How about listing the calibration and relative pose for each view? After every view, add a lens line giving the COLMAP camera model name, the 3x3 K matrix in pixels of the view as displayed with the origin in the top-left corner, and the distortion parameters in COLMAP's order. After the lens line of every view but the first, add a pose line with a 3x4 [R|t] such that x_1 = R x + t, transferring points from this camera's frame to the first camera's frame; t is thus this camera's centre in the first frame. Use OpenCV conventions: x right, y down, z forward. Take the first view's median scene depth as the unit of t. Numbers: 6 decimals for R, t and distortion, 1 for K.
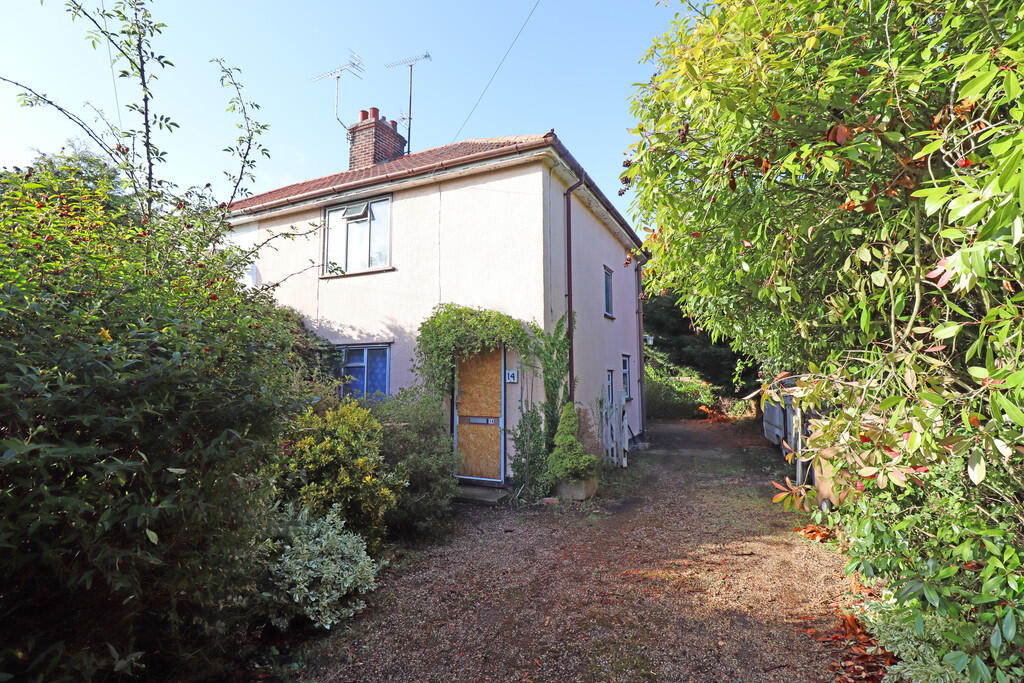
lens RADIAL K [[501.1, 0, 512.0], [0, 501.1, 341.5], [0, 0, 1]] dist [0.000694, 0.000024]
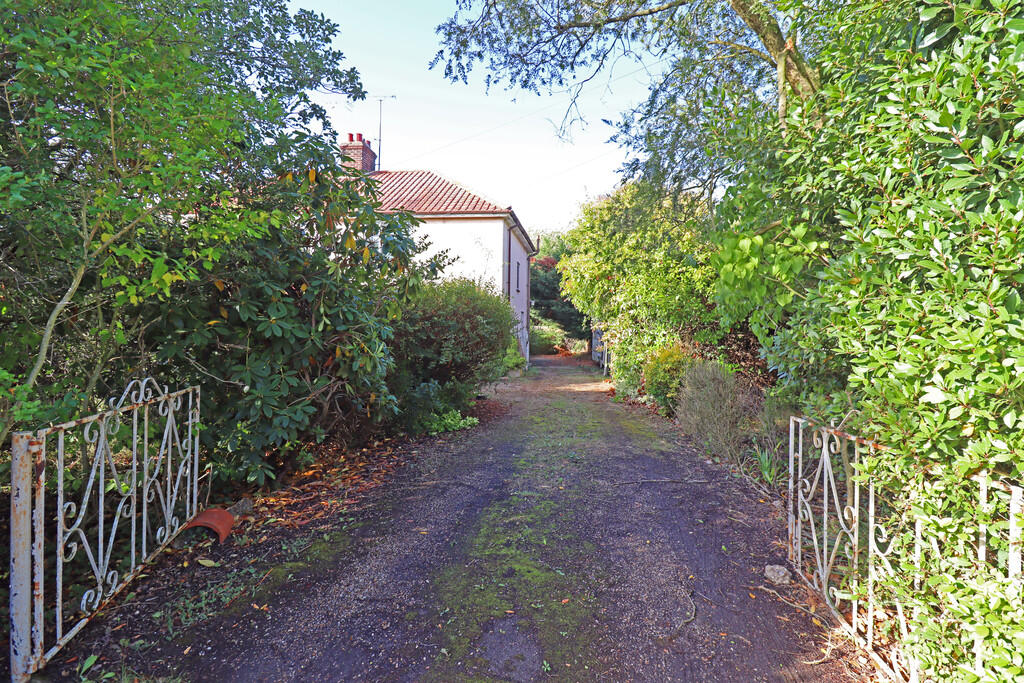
lens RADIAL K [[501.1, 0, 512.0], [0, 501.1, 341.5], [0, 0, 1]] dist [0.000694, 0.000024]
pose [[0.954291, 0.016091, 0.298446, -0.285722], [-0.045725, 0.994655, 0.092578, -0.025602], [-0.295361, -0.101992, 0.949926, -0.574357]]
